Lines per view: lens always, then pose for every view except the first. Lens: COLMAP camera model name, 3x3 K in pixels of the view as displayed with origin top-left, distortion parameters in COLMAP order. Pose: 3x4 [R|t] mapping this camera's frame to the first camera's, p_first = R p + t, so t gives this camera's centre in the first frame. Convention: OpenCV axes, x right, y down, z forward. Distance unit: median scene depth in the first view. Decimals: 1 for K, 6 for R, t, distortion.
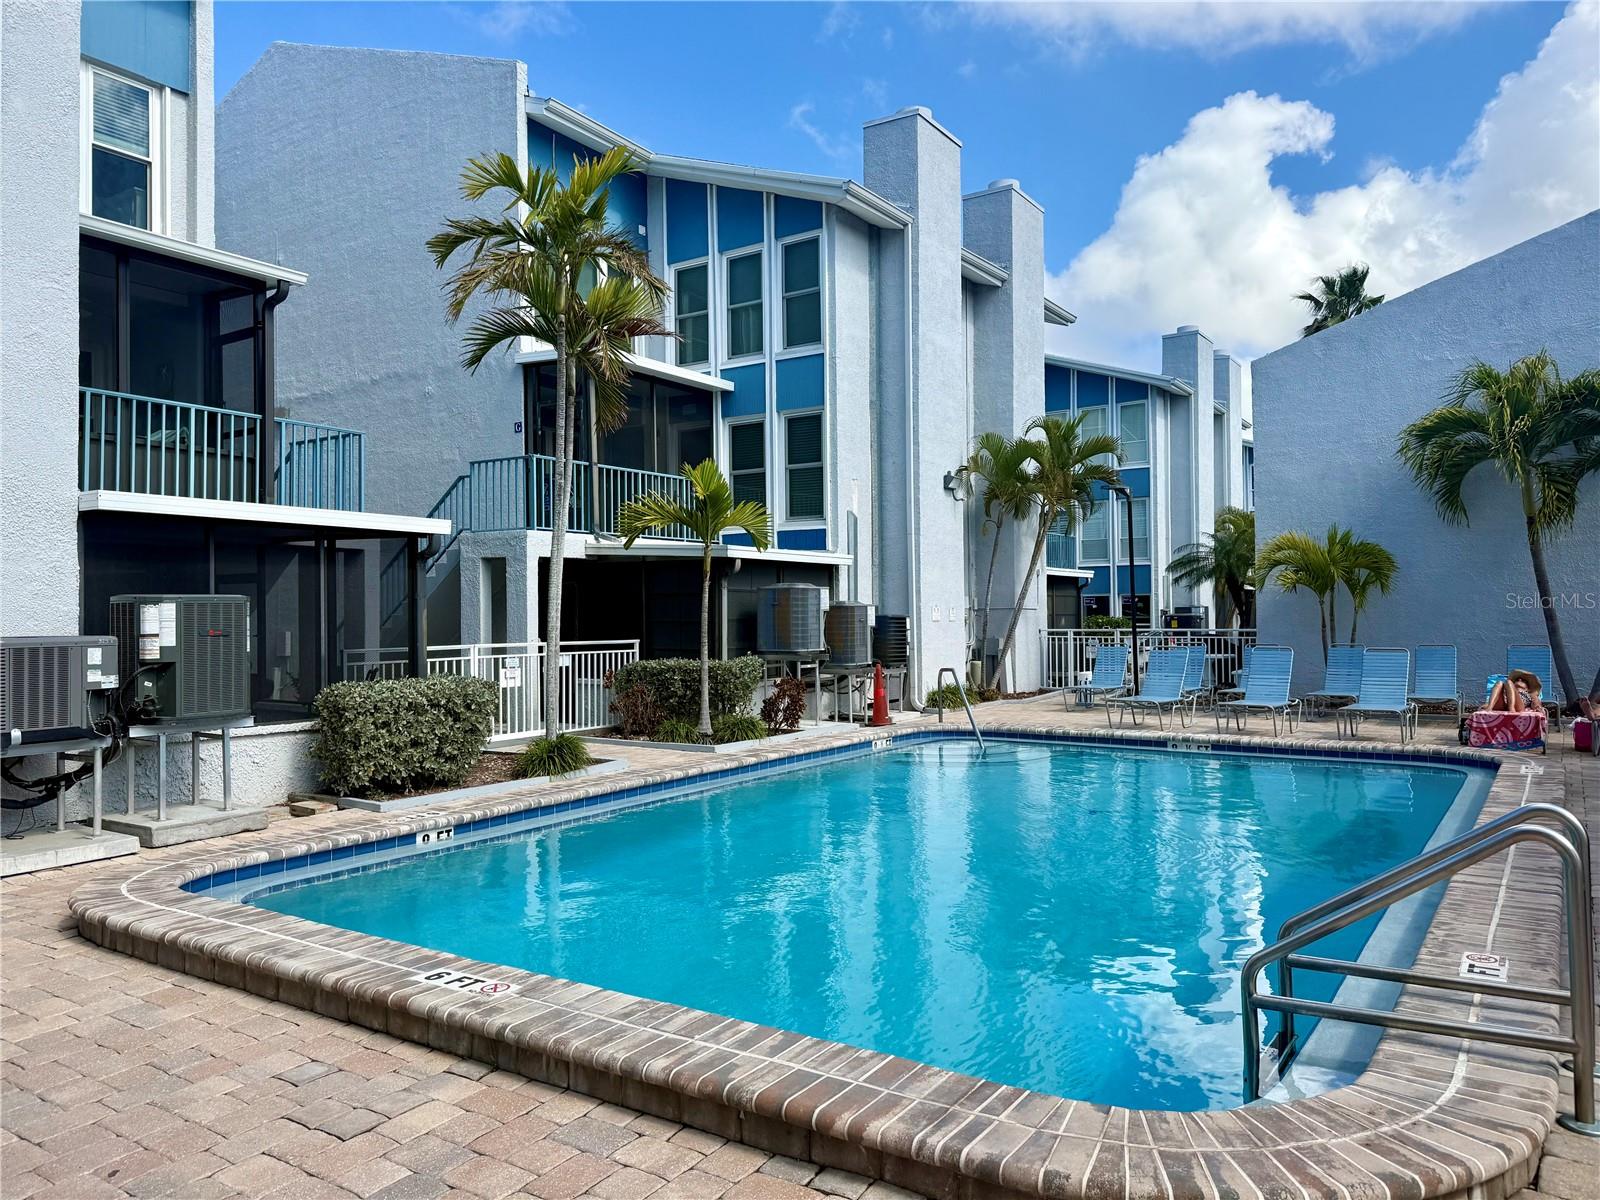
lens RADIAL K [[1149.7, 0, 806.7], [0, 1149.7, 580.2], [0, 0, 1]] dist [0.021054, -0.001168]
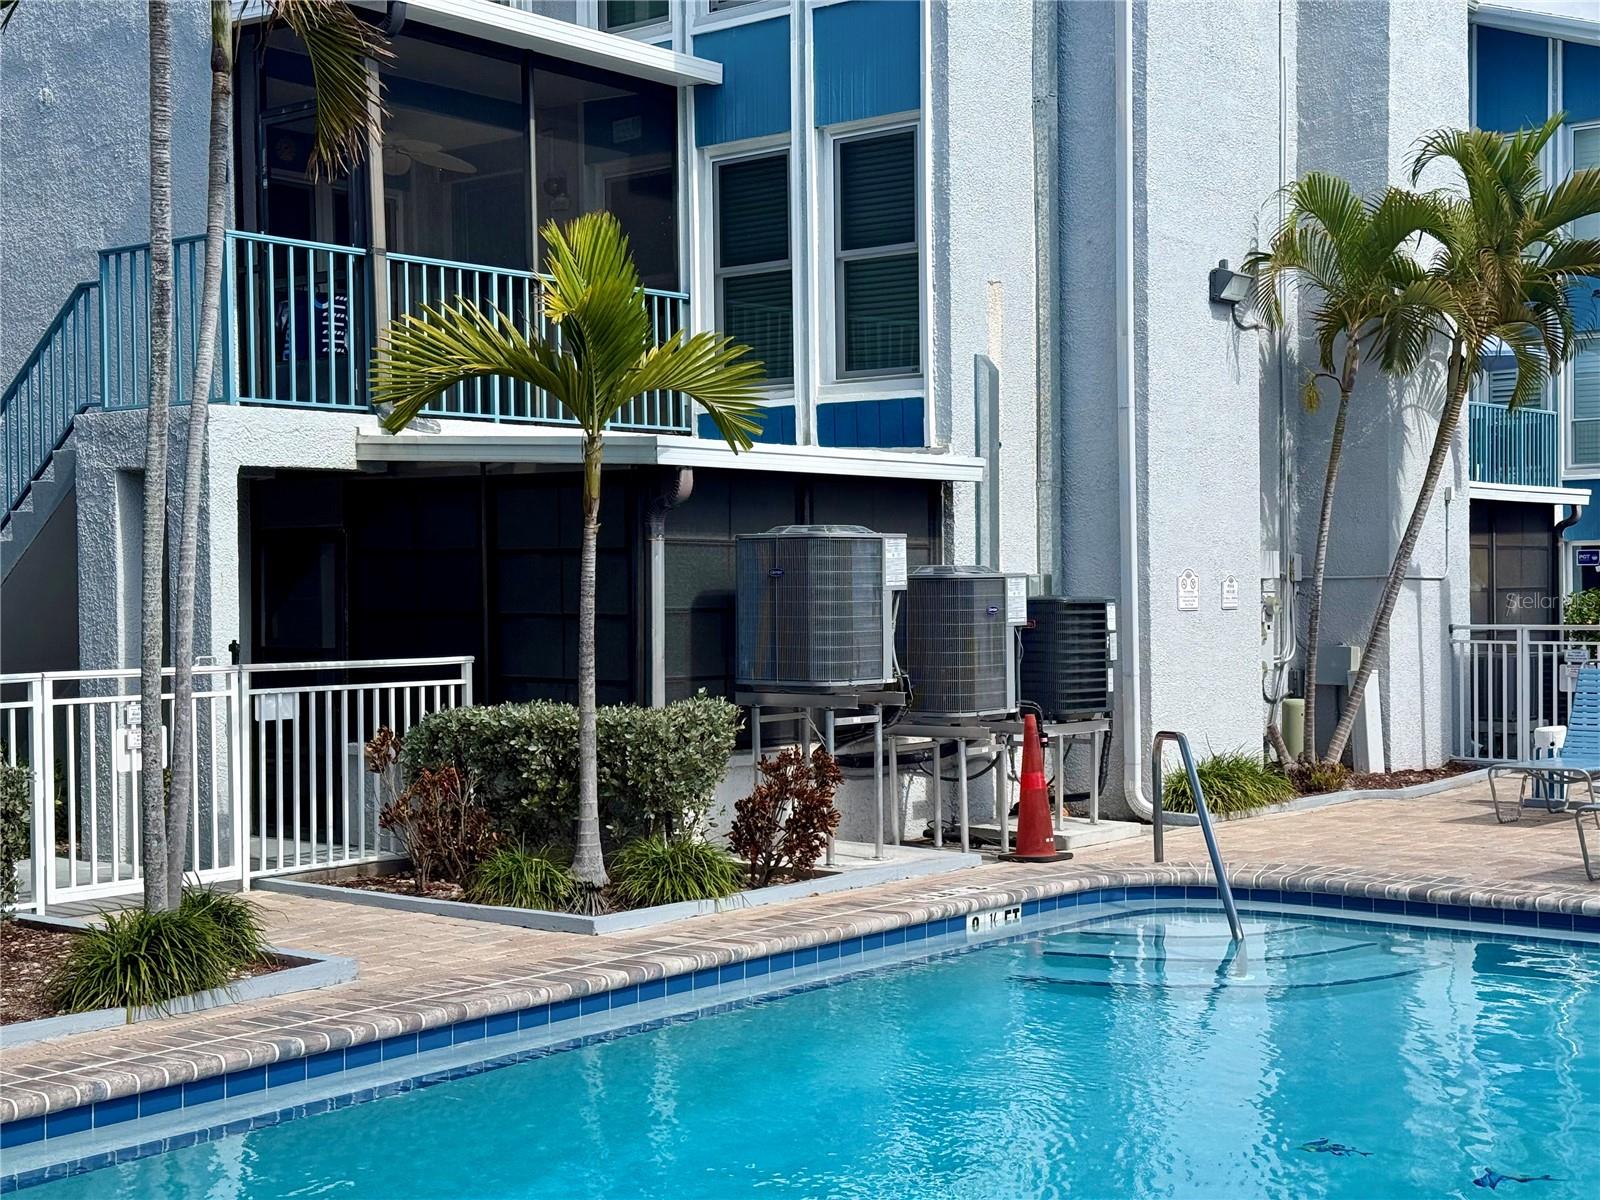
lens RADIAL K [[2288.7, 0, 800.0], [0, 2288.7, 600.0], [0, 0, 1]] dist [0.043105, -0.103150]
pose [[0.994888, -0.000622, -0.100987, 0.056906], [0.004481, 0.999268, 0.037994, -0.001663], [0.100889, -0.038253, 0.994162, 0.137233]]
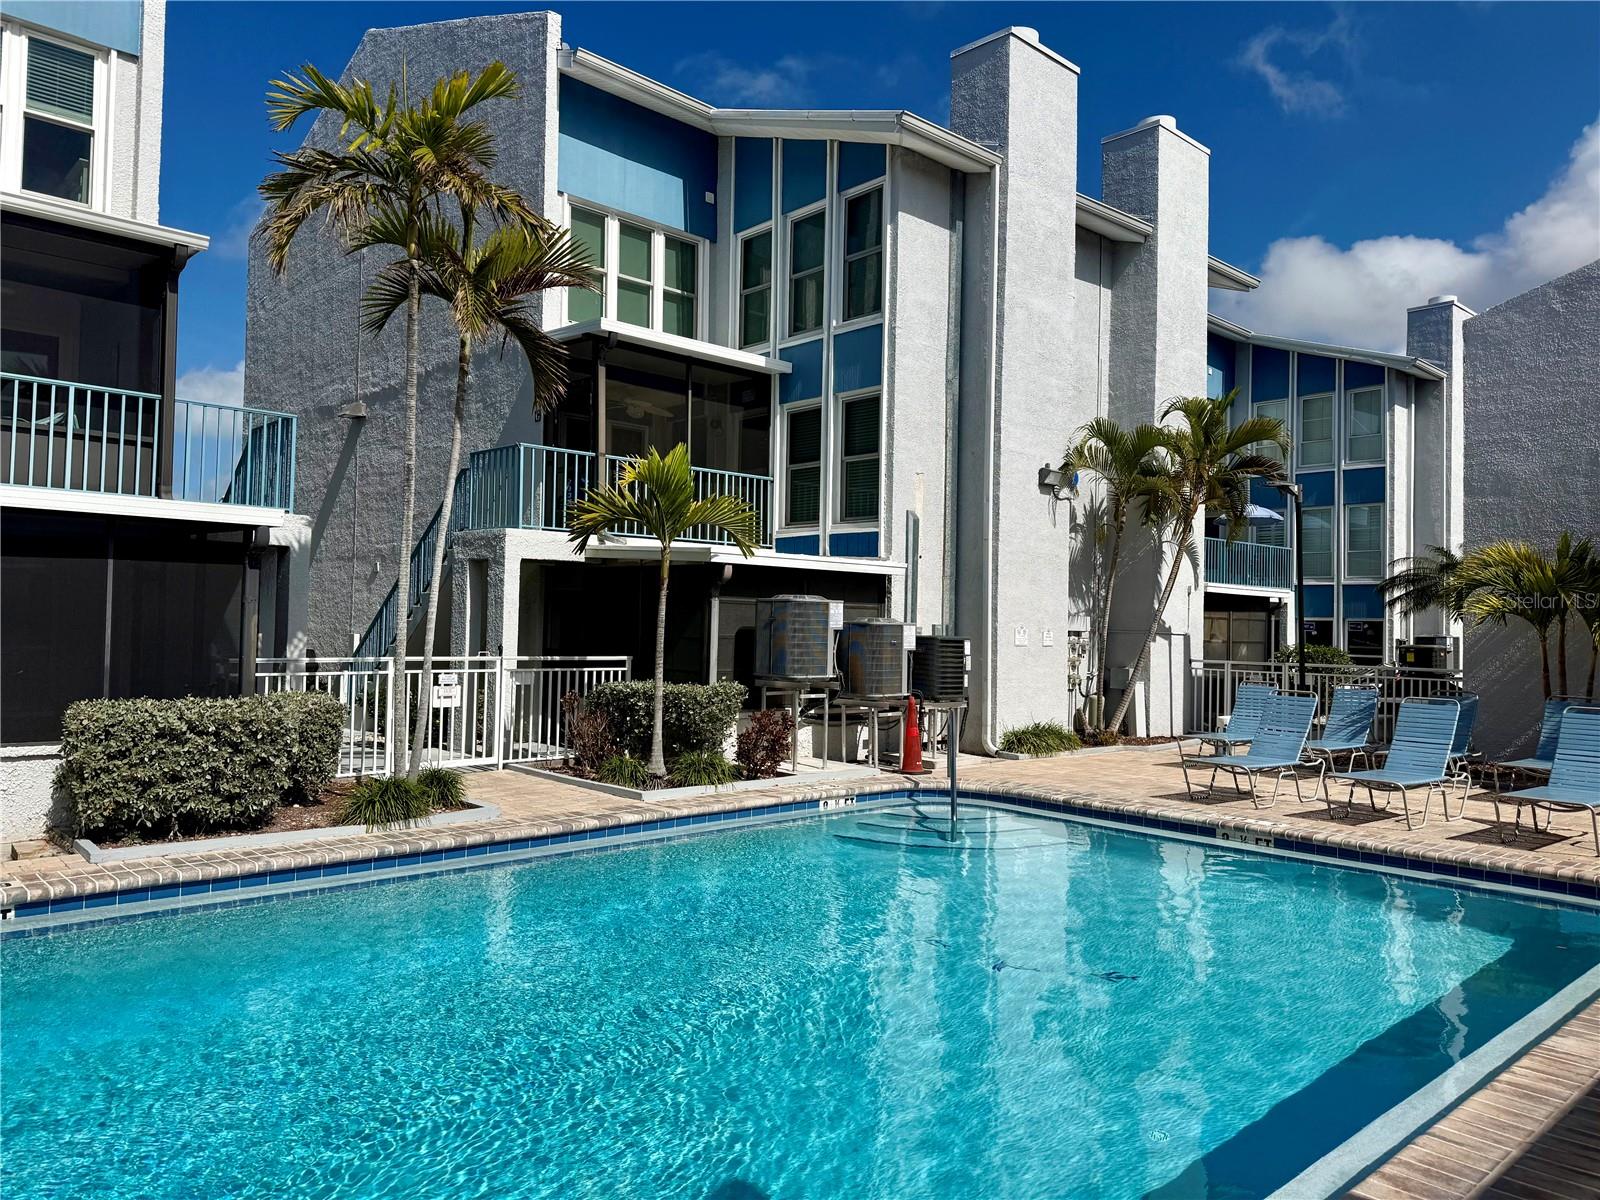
lens RADIAL K [[1137.7, 0, 786.2], [0, 1137.7, 583.7], [0, 0, 1]] dist [0.035792, -0.034157]
pose [[0.968556, 0.019042, -0.248067, 0.157452], [-0.021129, 0.999760, -0.005753, -0.000579], [0.247898, 0.010813, 0.968726, 0.177030]]
